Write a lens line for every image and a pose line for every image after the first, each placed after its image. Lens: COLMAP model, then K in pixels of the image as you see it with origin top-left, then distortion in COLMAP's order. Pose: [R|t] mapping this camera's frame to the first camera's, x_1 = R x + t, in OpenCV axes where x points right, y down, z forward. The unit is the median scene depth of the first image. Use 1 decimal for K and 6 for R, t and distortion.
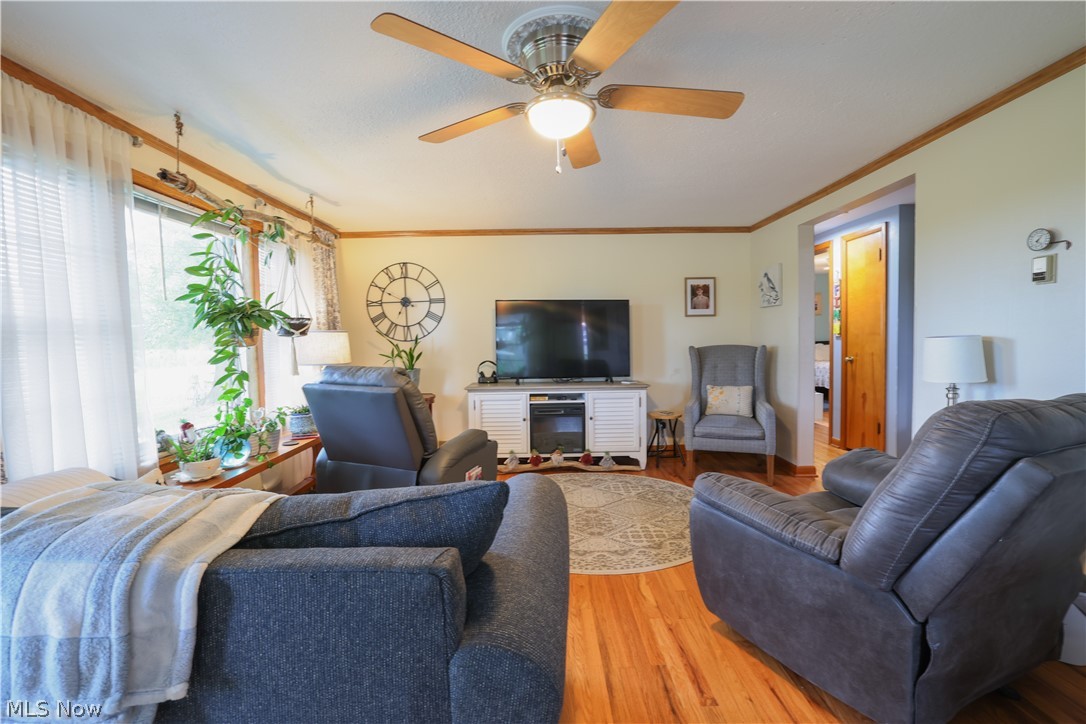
lens RADIAL K [[465.8, 0, 540.6], [0, 465.8, 361.1], [0, 0, 1]] dist [-0.044297, 0.014831]
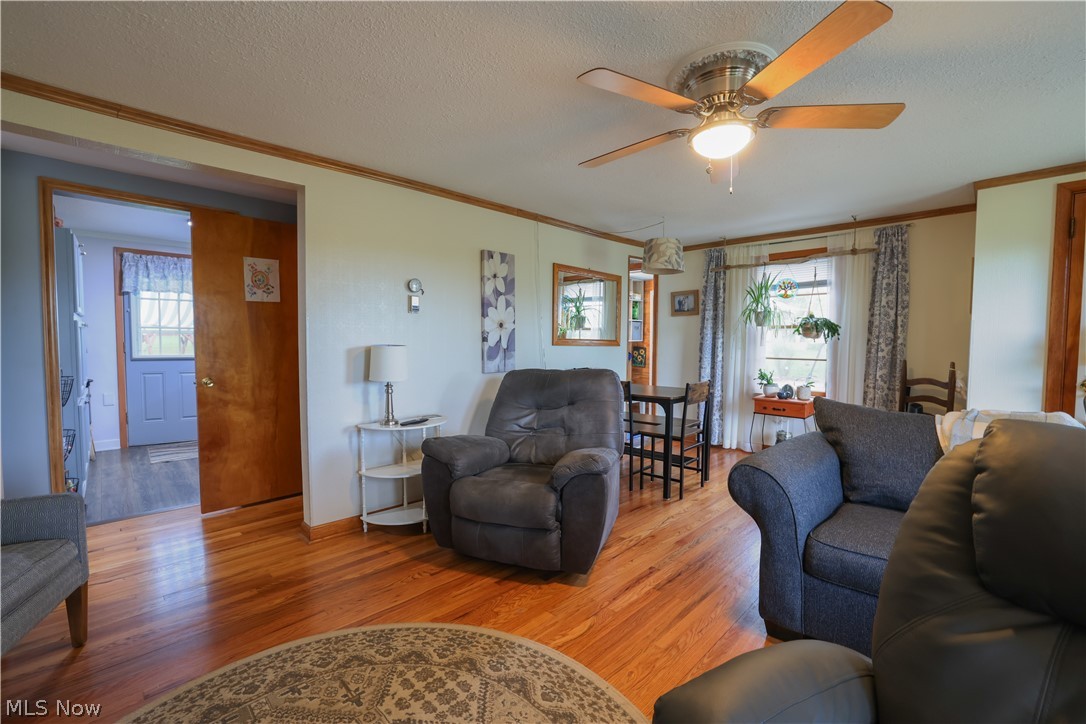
lens RADIAL K [[465.8, 0, 540.6], [0, 465.8, 361.1], [0, 0, 1]] dist [-0.044297, 0.014831]
pose [[-0.711856, -0.010612, 0.702245, -0.273867], [0.047534, 0.996865, 0.063249, -0.060560], [-0.700715, 0.078405, -0.709120, 1.353318]]
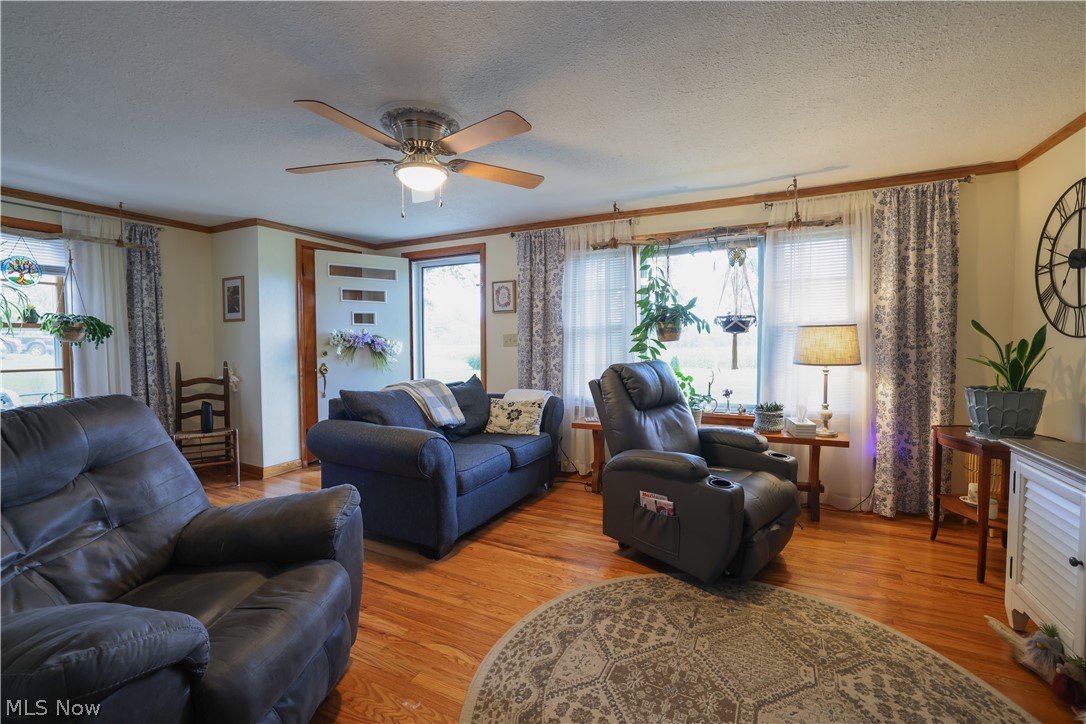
lens RADIAL K [[465.8, 0, 540.6], [0, 465.8, 361.1], [0, 0, 1]] dist [-0.044297, 0.014831]
pose [[-0.444919, 0.060769, -0.893507, 0.709789], [-0.026574, 0.996360, 0.080997, -0.073438], [0.895177, 0.059781, -0.441684, 1.229568]]
